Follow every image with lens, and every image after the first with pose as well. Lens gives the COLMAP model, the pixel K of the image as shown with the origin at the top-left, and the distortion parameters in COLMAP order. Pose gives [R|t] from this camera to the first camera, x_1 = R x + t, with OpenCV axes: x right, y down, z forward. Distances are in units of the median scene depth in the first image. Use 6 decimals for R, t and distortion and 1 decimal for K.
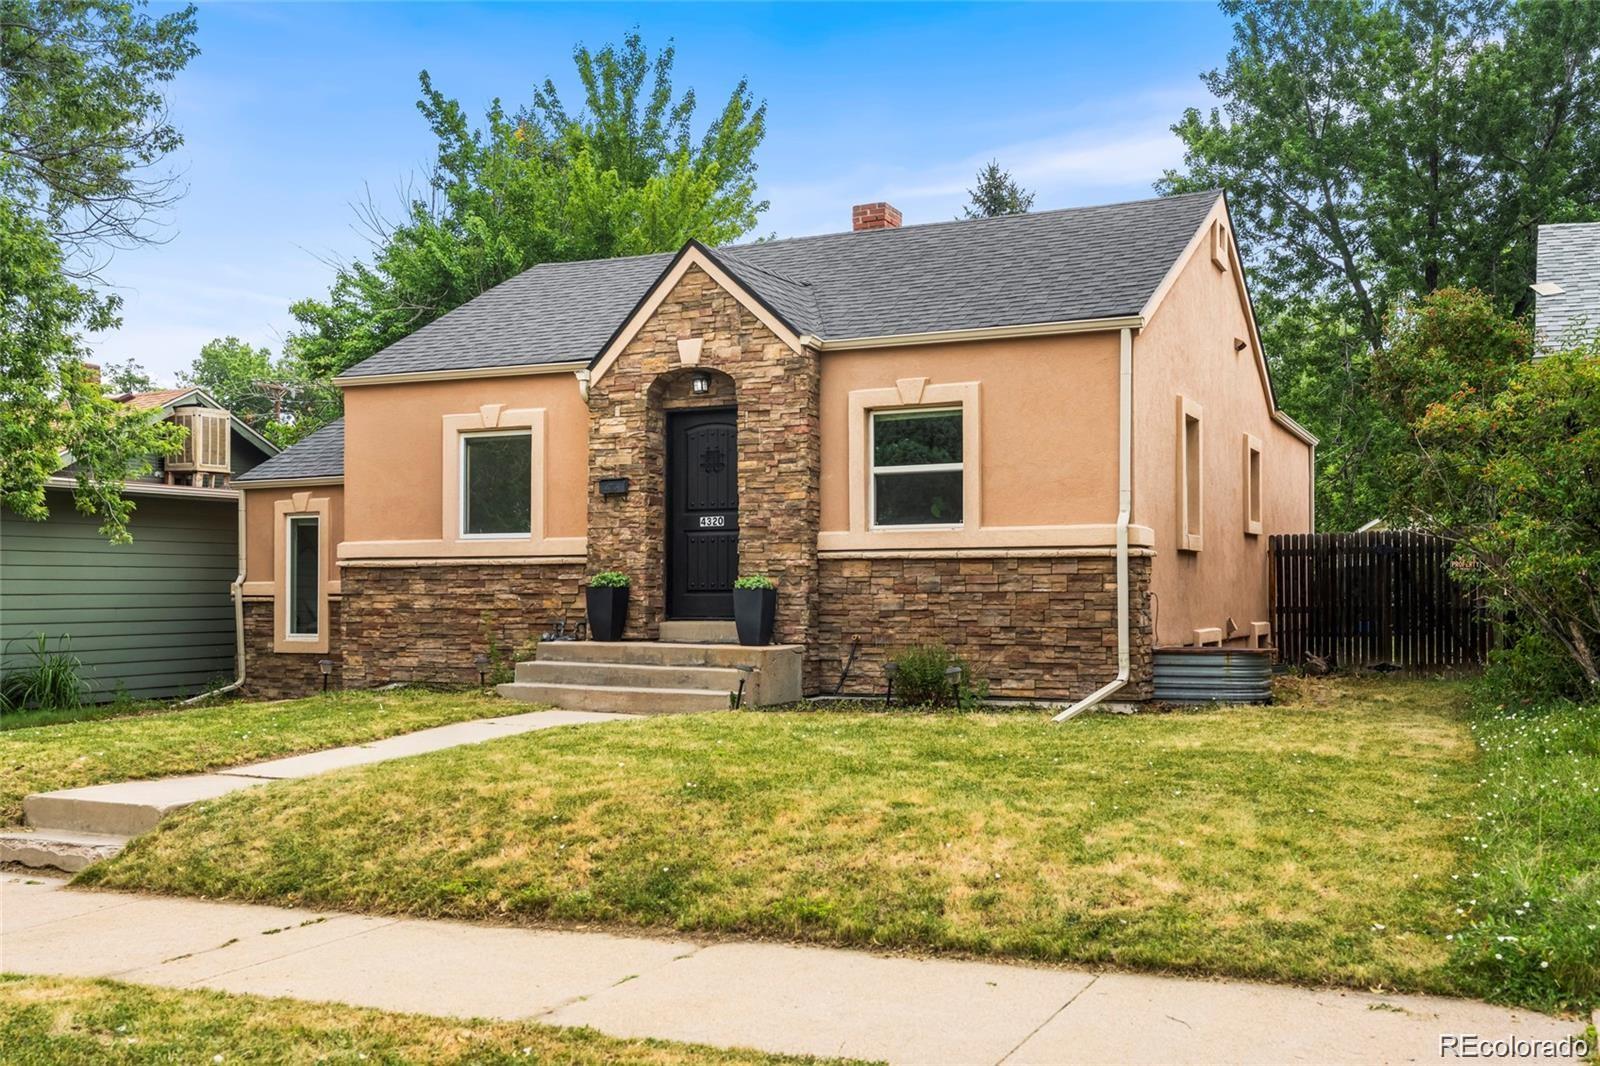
lens RADIAL K [[1561.2, 0, 786.6], [0, 1561.2, 582.2], [0, 0, 1]] dist [-0.003686, 0.000000]
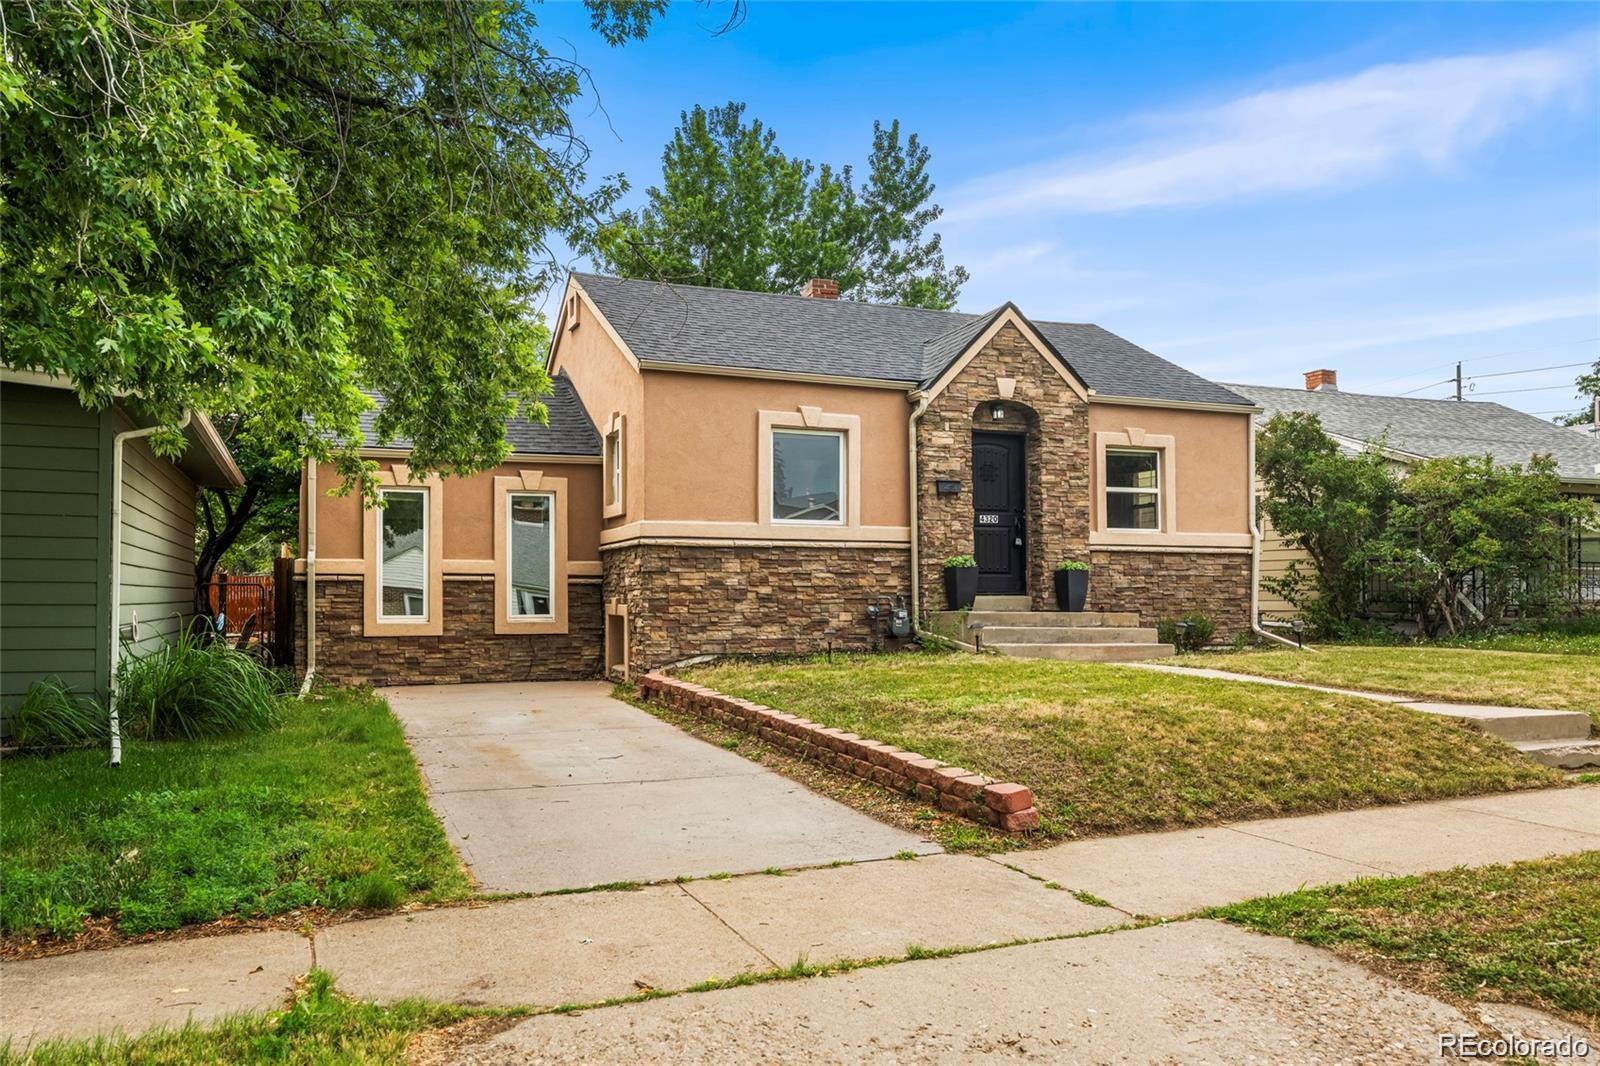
lens RADIAL K [[1208.2, 0, 791.6], [0, 1208.2, 569.4], [0, 0, 1]] dist [-0.008462, 0.003678]
pose [[0.678518, 0.020383, 0.734301, -0.901015], [-0.006298, 0.999740, -0.021931, 0.026103], [-0.734557, 0.010256, 0.678470, 0.442294]]
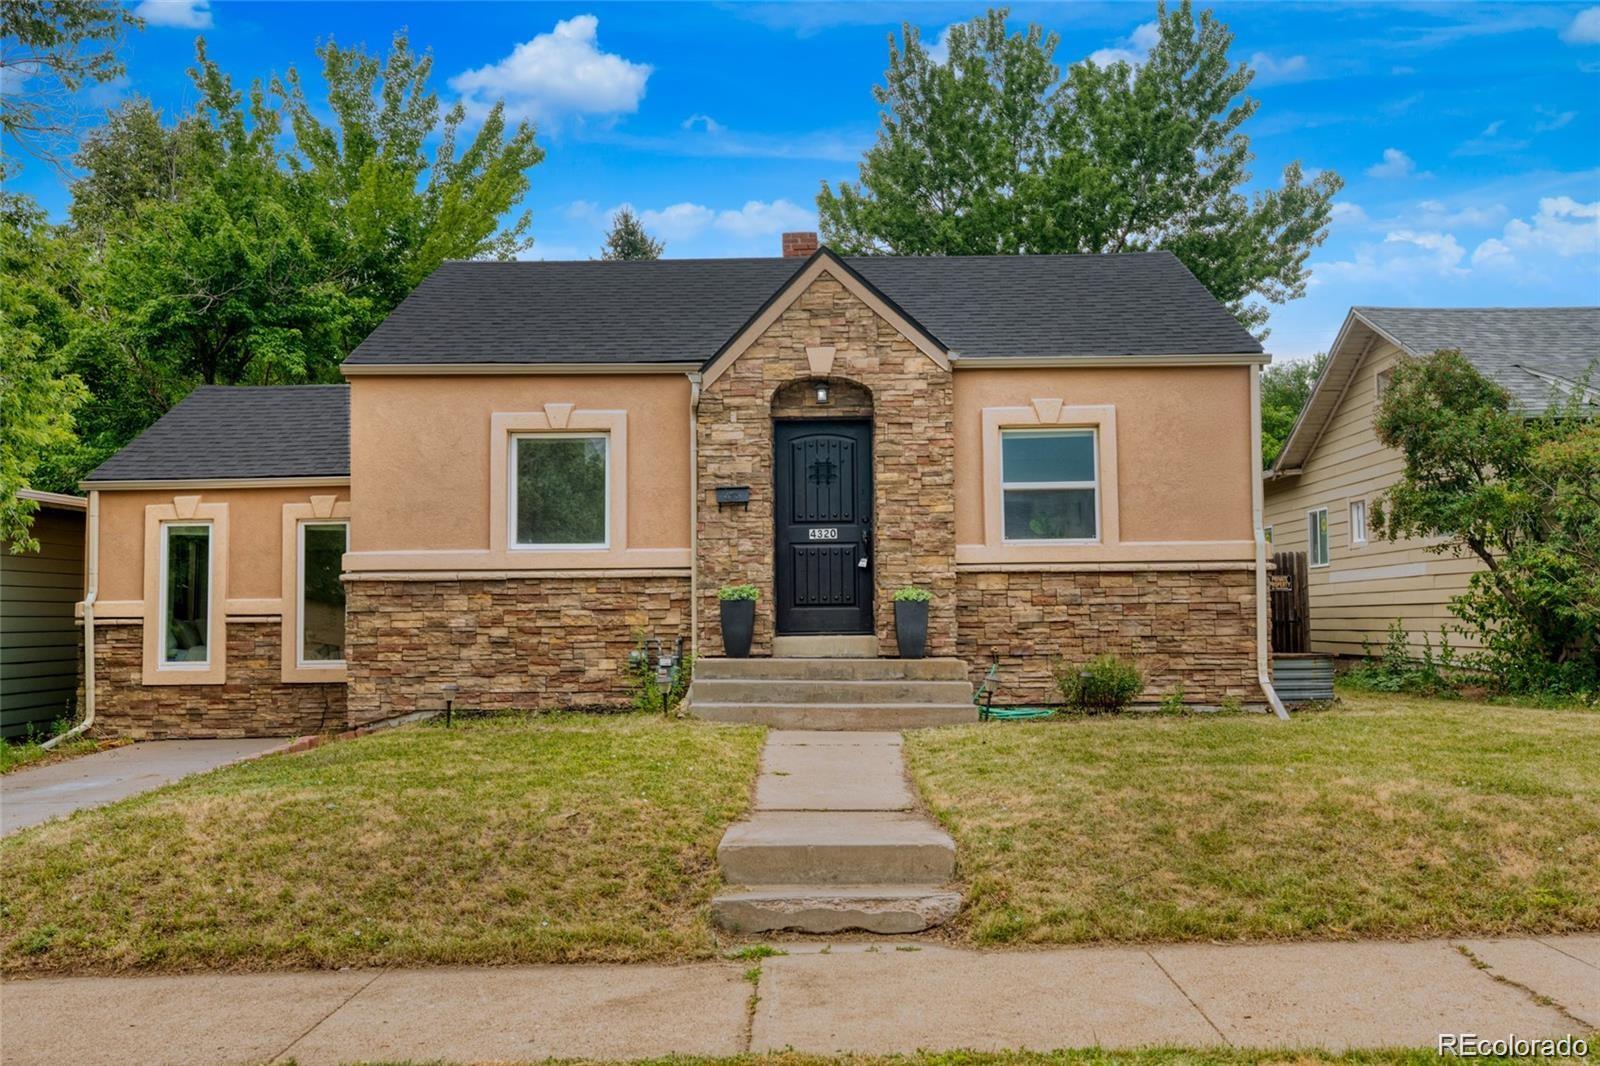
lens RADIAL K [[1464.3, 0, 799.2], [0, 1464.3, 523.8], [0, 0, 1]] dist [0.002106, 0.000000]
pose [[0.909455, 0.021030, 0.415270, -0.445692], [0.004815, 0.998121, -0.061090, 0.011025], [-0.415774, 0.057558, 0.907645, 0.173227]]
